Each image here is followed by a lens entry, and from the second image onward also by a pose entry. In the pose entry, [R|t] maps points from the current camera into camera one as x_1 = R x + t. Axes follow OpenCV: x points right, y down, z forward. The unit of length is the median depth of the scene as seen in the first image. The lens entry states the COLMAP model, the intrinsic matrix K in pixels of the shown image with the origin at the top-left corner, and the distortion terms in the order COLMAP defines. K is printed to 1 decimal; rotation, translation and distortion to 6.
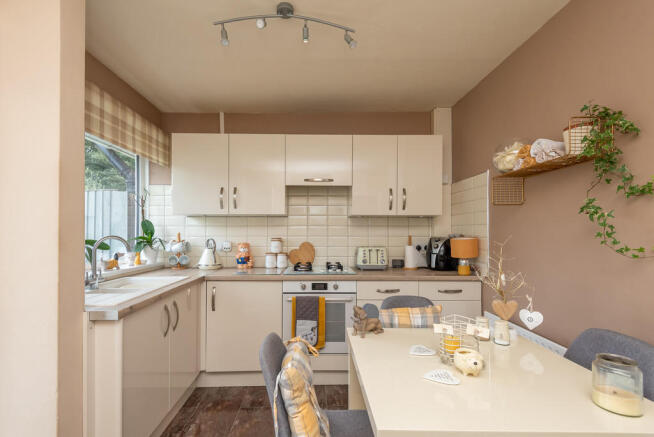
lens RADIAL K [[303.6, 0, 324.4], [0, 303.6, 232.7], [0, 0, 1]] dist [0.002251, -0.000067]
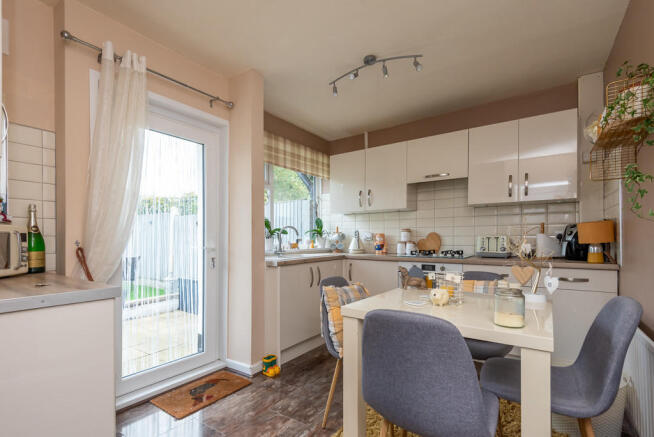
lens RADIAL K [[309.6, 0, 327.5], [0, 309.6, 241.0], [0, 0, 1]] dist [-0.001058, -0.000449]
pose [[0.801030, 0.000567, -0.598624, 0.339624], [0.004087, 0.999971, 0.006417, 0.058462], [0.598610, -0.007586, 0.801005, -0.162260]]
